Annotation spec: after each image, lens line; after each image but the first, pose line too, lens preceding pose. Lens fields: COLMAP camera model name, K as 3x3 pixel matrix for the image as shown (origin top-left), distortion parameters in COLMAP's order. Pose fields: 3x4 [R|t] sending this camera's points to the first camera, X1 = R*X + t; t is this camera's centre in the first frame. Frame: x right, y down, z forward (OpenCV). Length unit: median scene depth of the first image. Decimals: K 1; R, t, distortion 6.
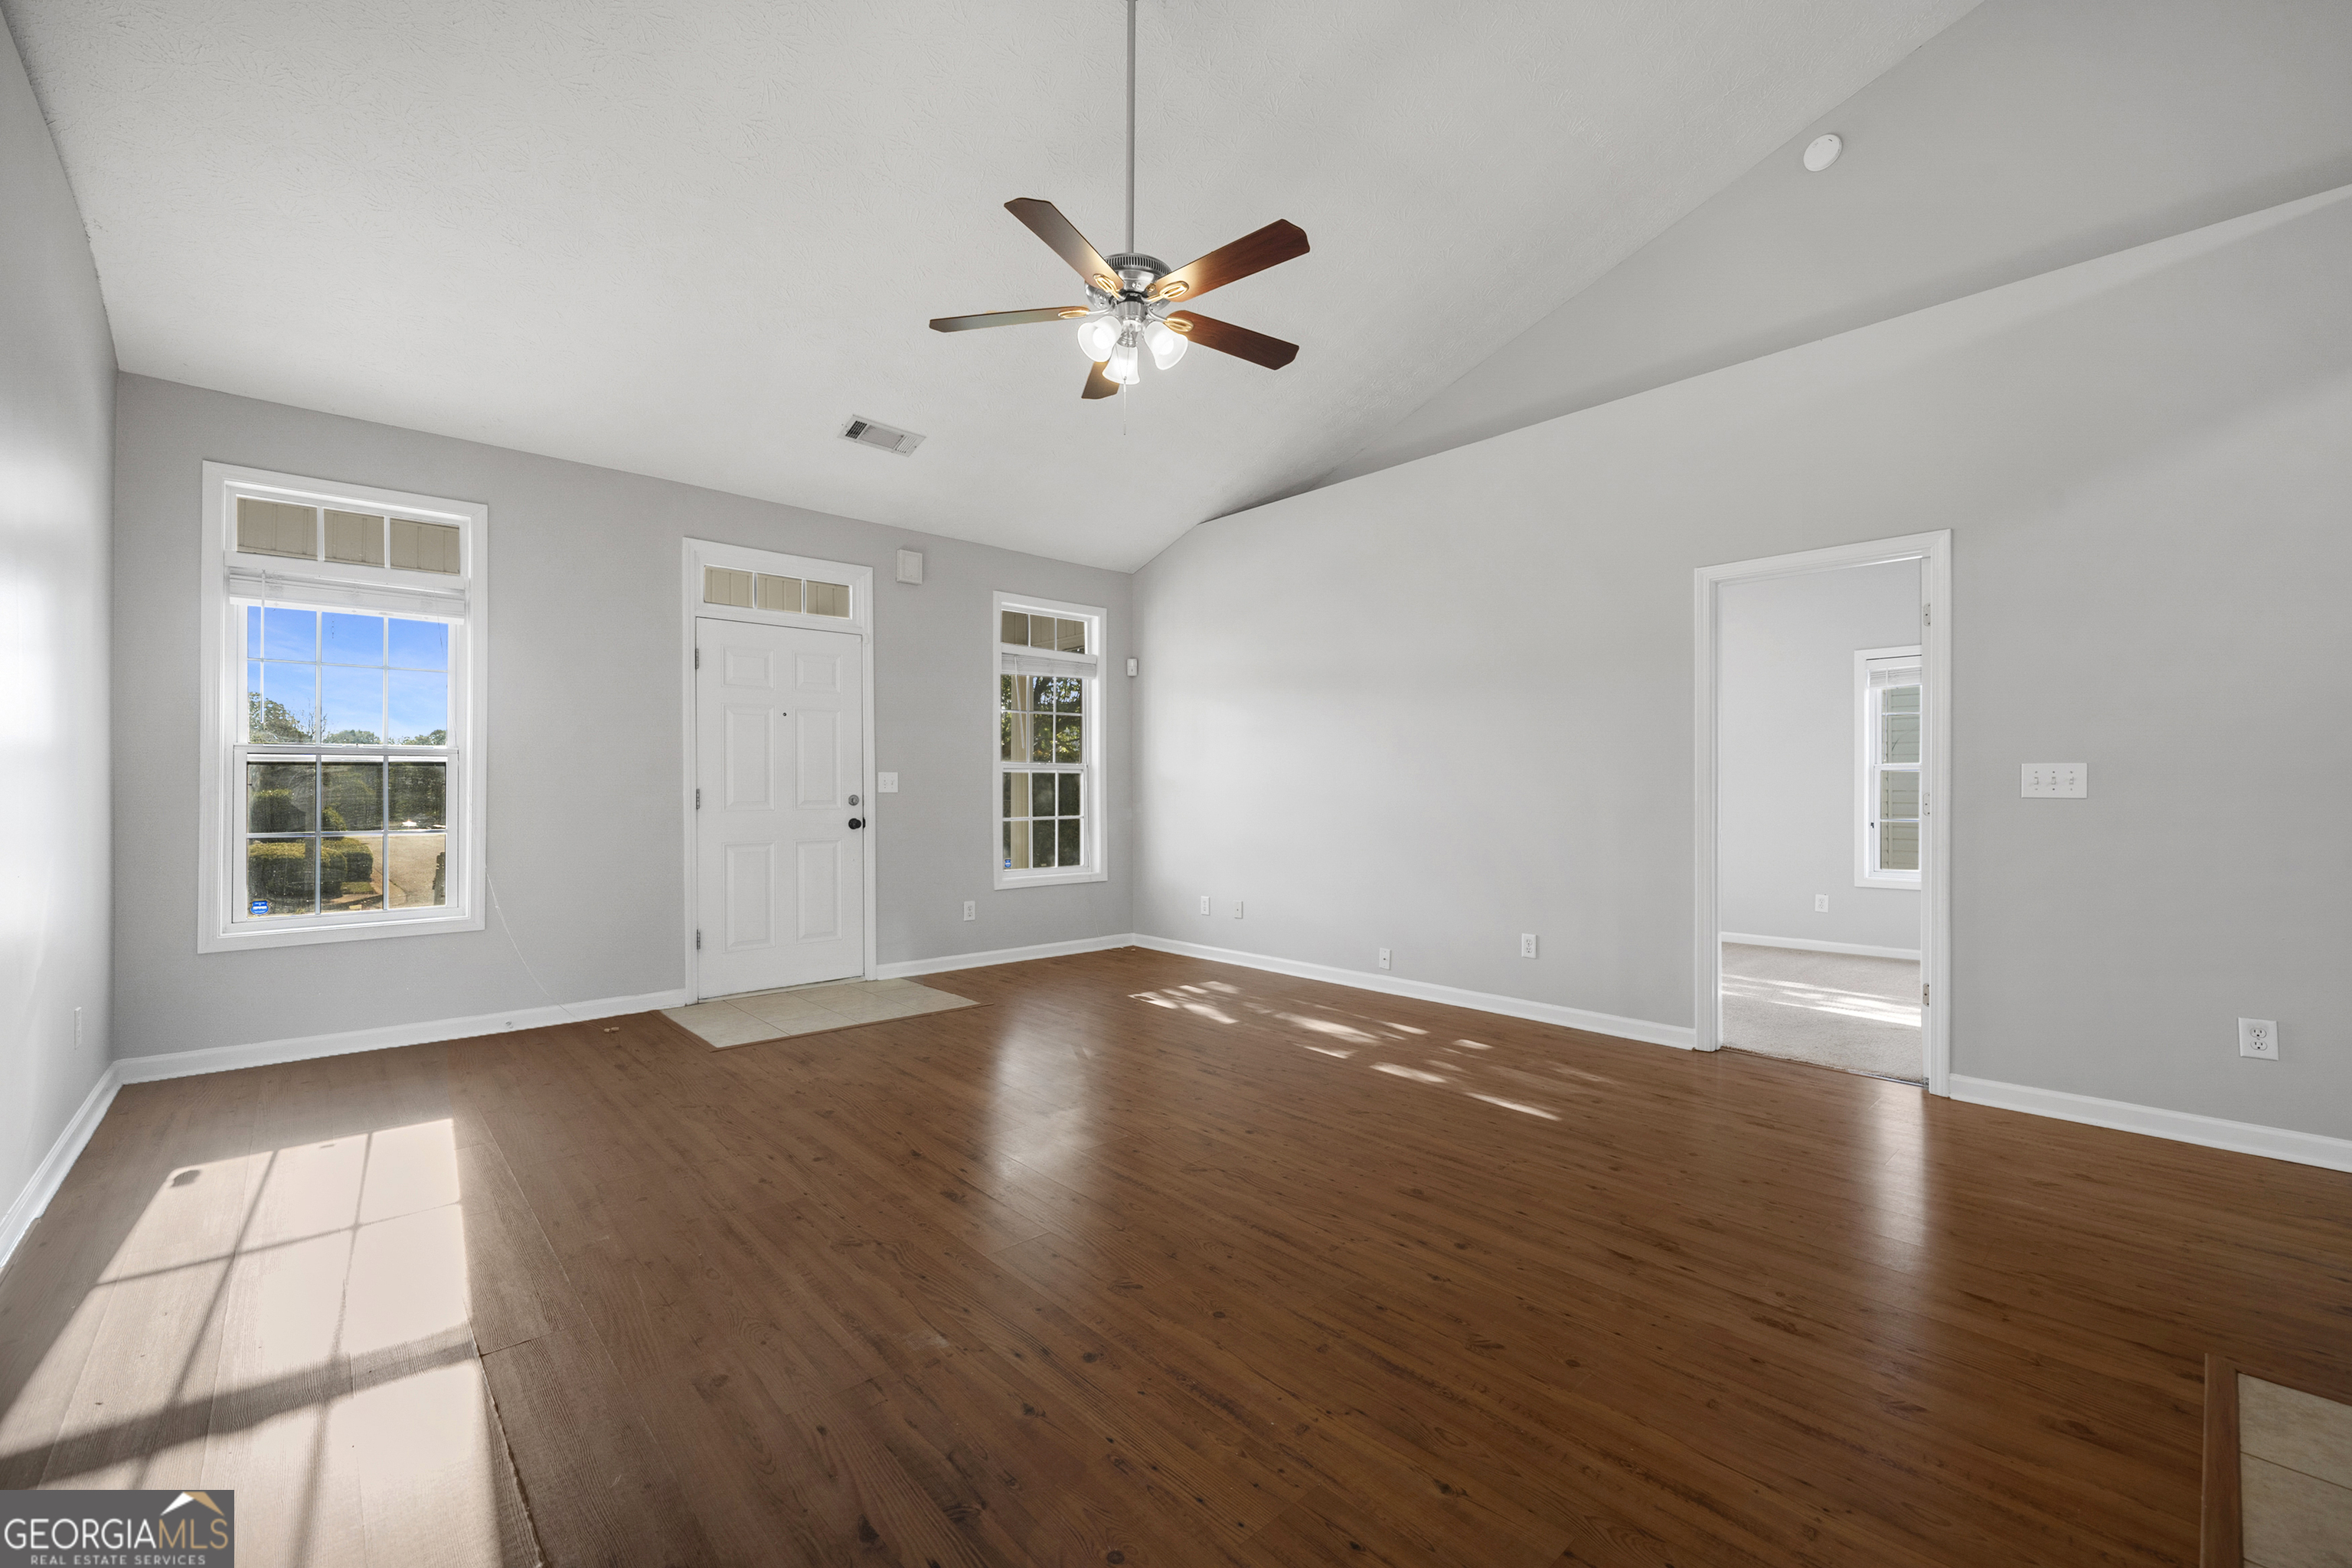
lens RADIAL K [[958.2, 0, 1176.0], [0, 958.2, 784.0], [0, 0, 1]] dist [-0.001432, -0.000231]
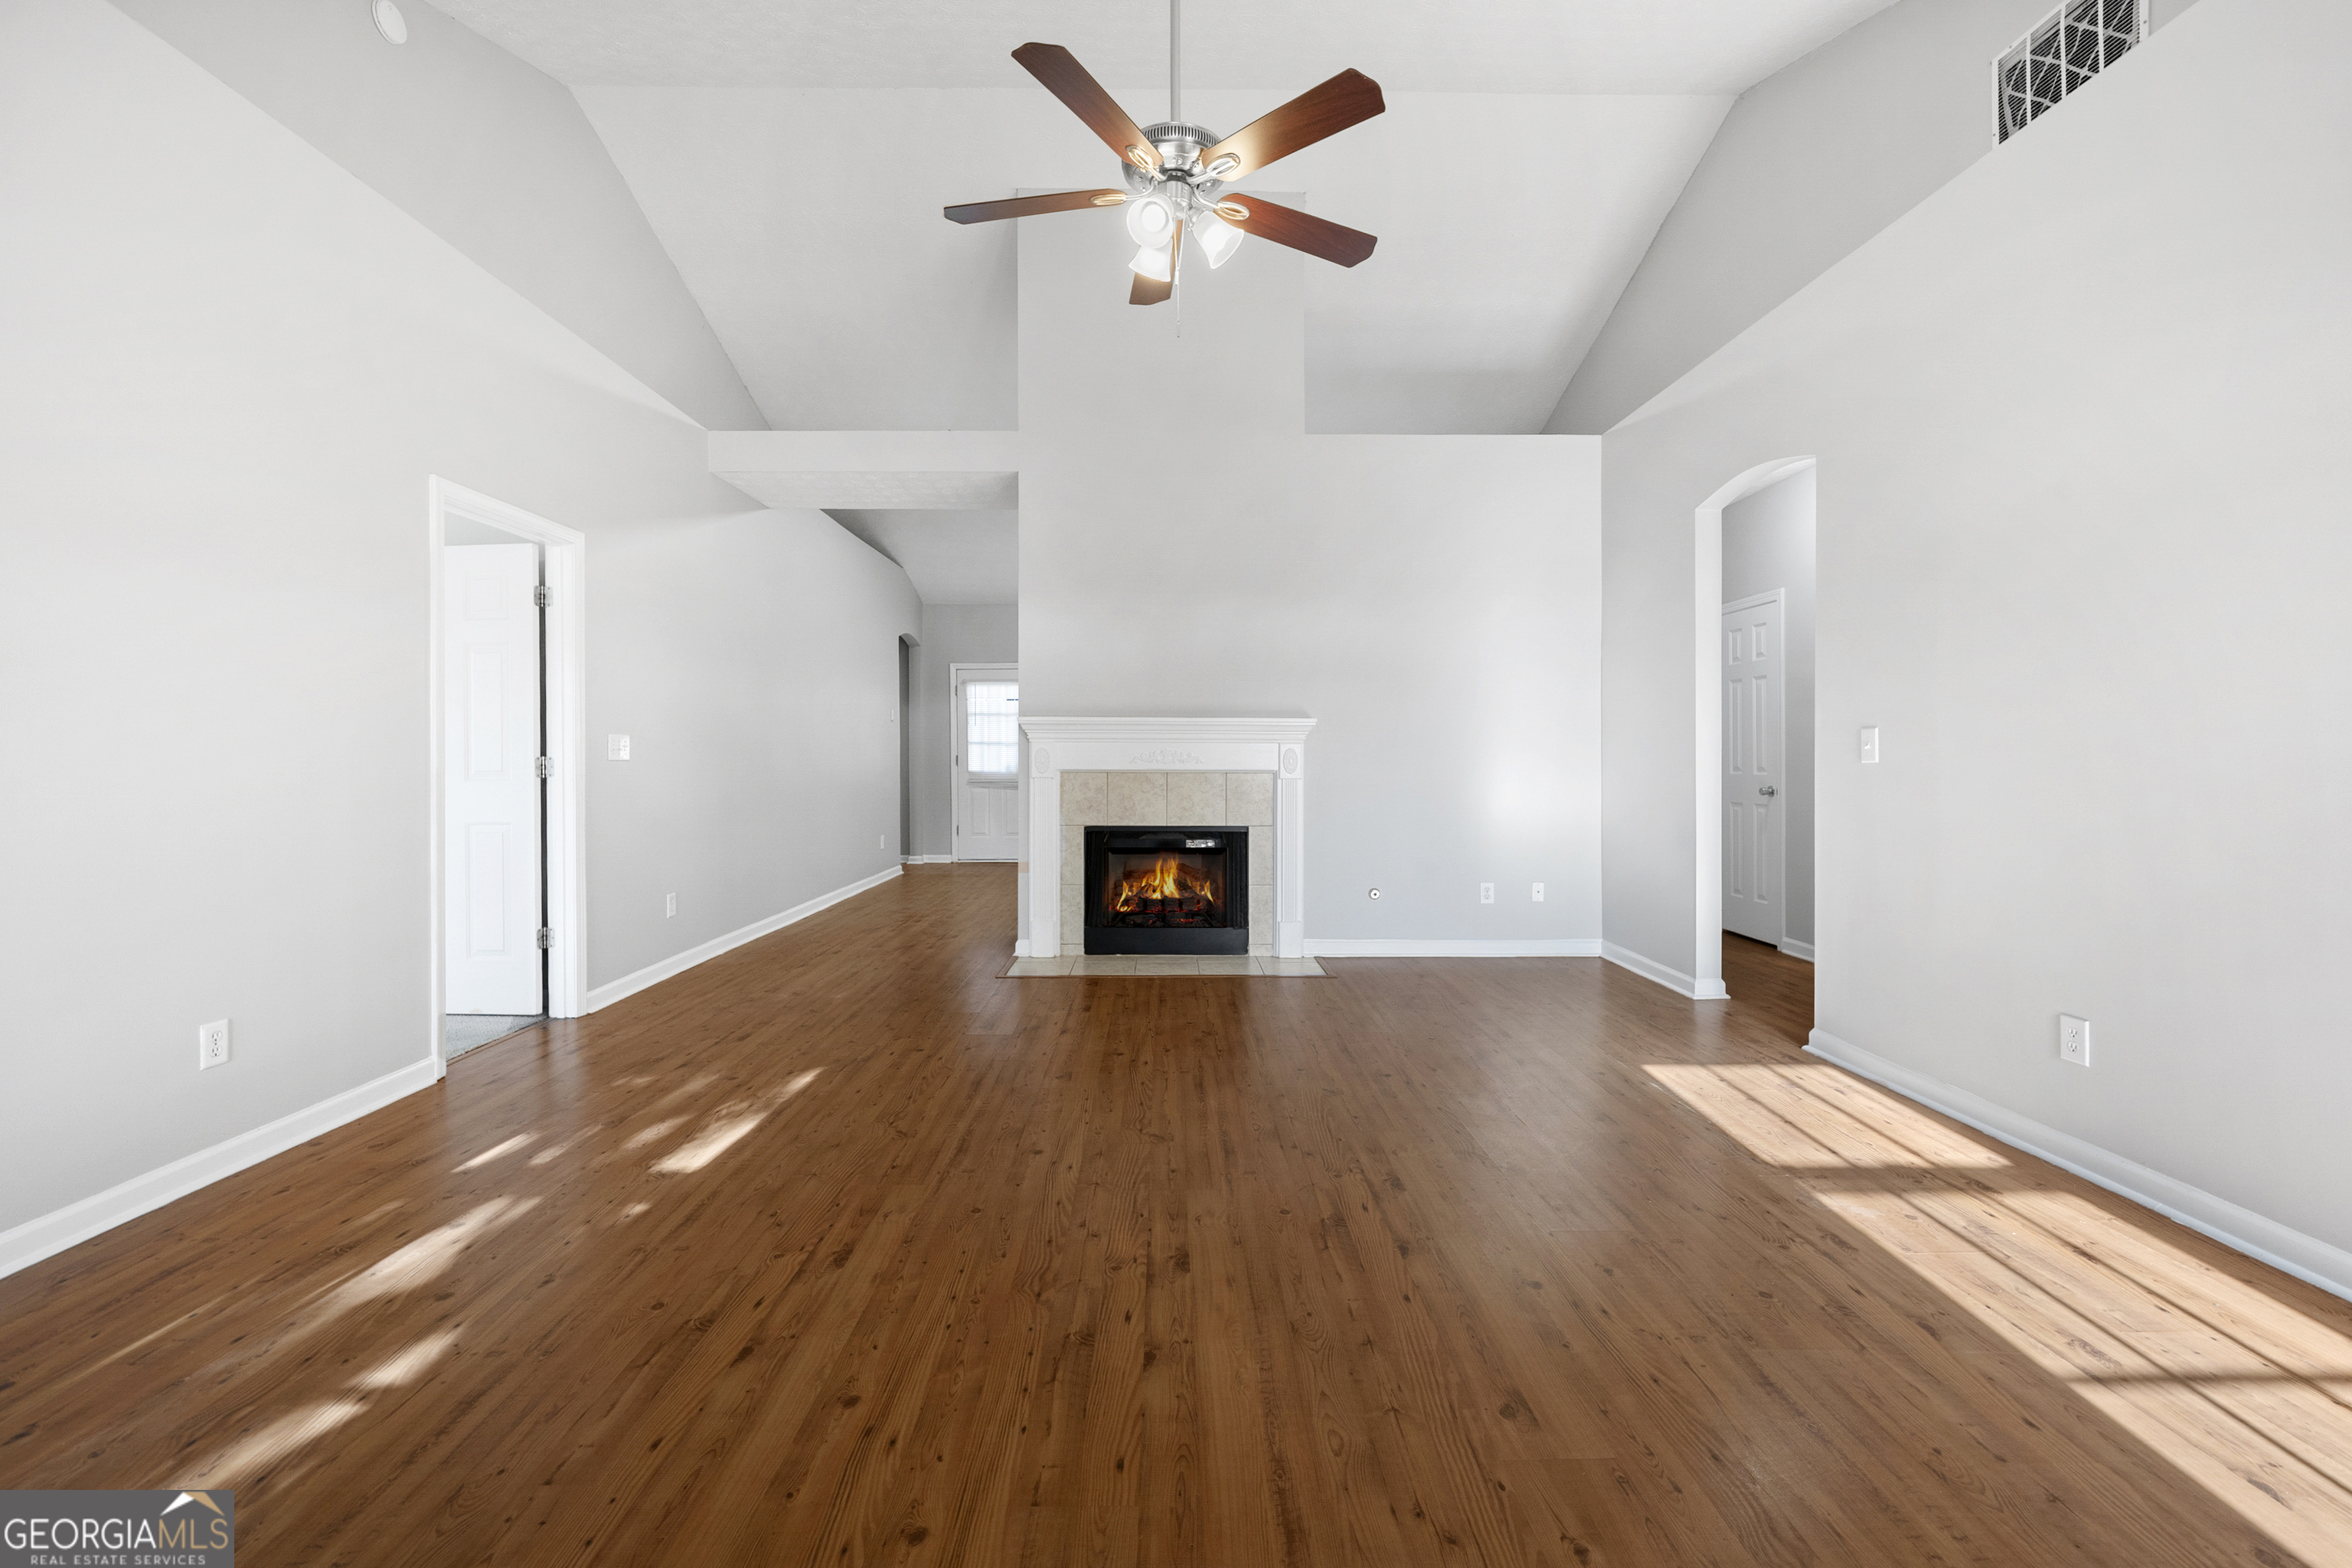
lens RADIAL K [[960.7, 0, 1174.0], [0, 960.7, 773.7], [0, 0, 1]] dist [-0.000720, -0.000065]
pose [[-0.747082, -0.014532, 0.664573, -0.346605], [-0.006983, 0.999877, 0.014014, 0.004771], [-0.664695, 0.005829, -0.747092, 0.923597]]
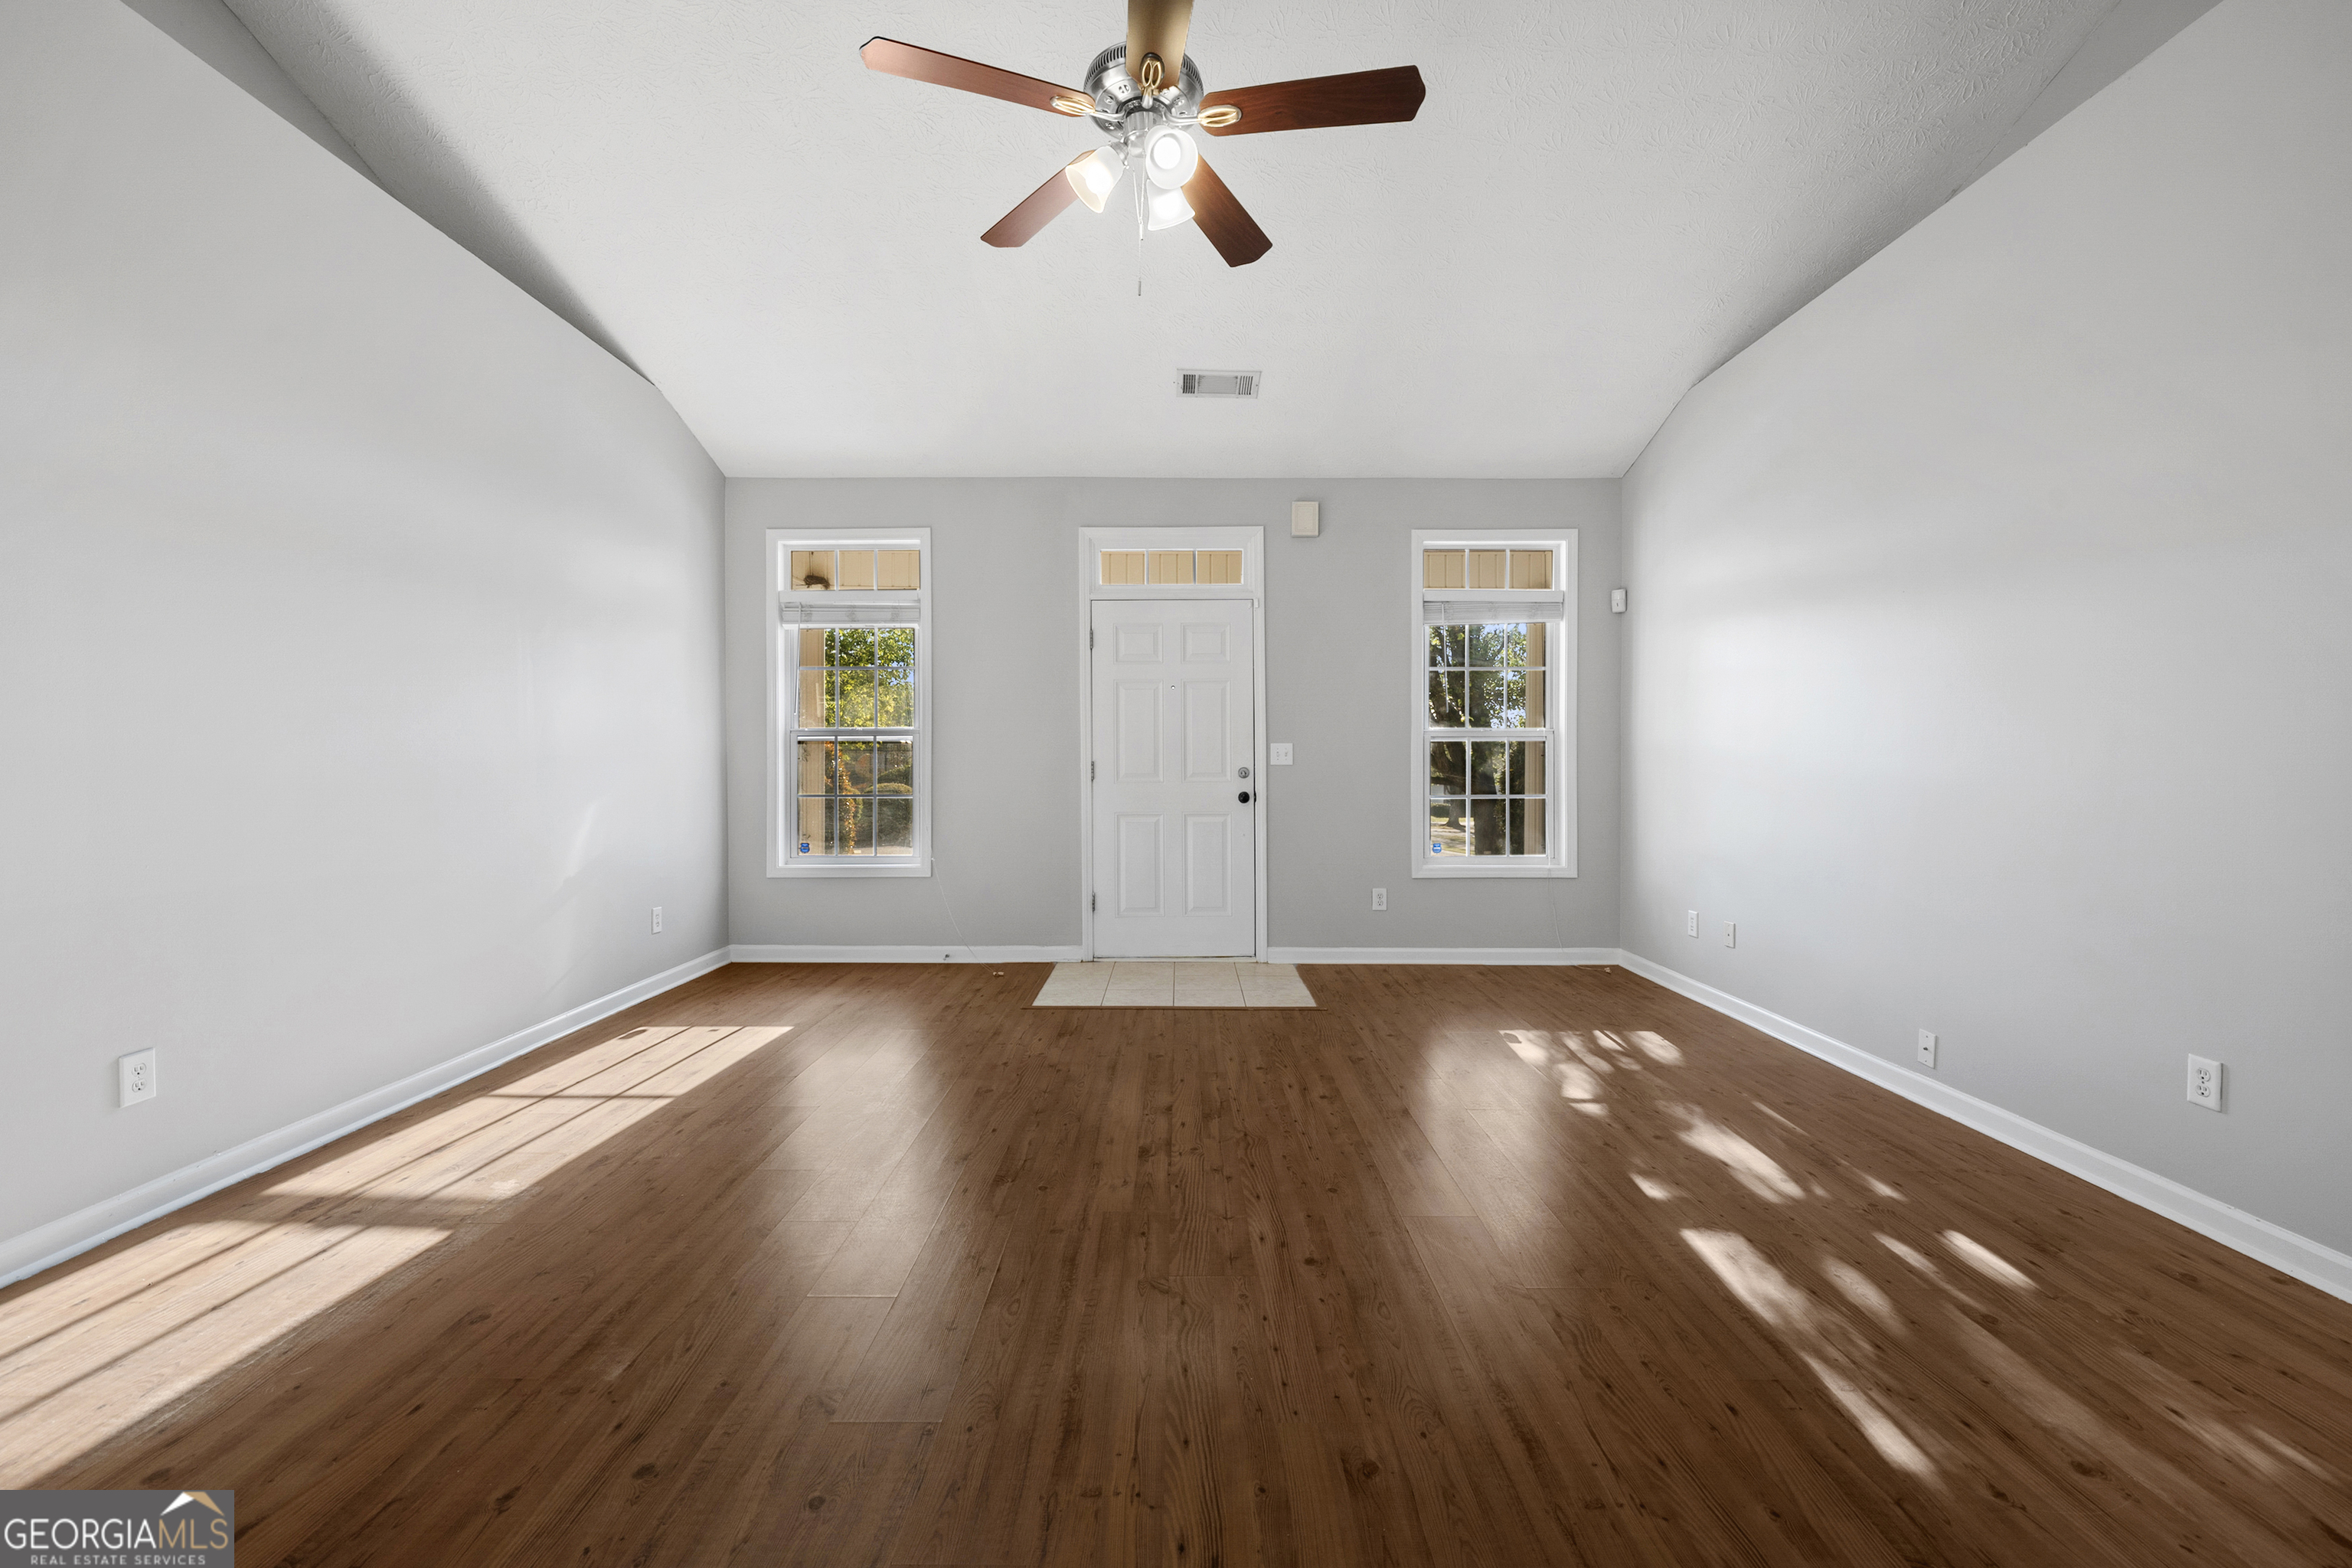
lens RADIAL K [[960.7, 0, 1174.0], [0, 960.7, 773.7], [0, 0, 1]] dist [-0.000720, -0.000065]
pose [[0.735517, 0.007836, -0.677461, 0.276638], [0.005655, 0.999827, 0.017704, 0.000431], [0.677483, -0.016853, 0.735346, 0.255407]]
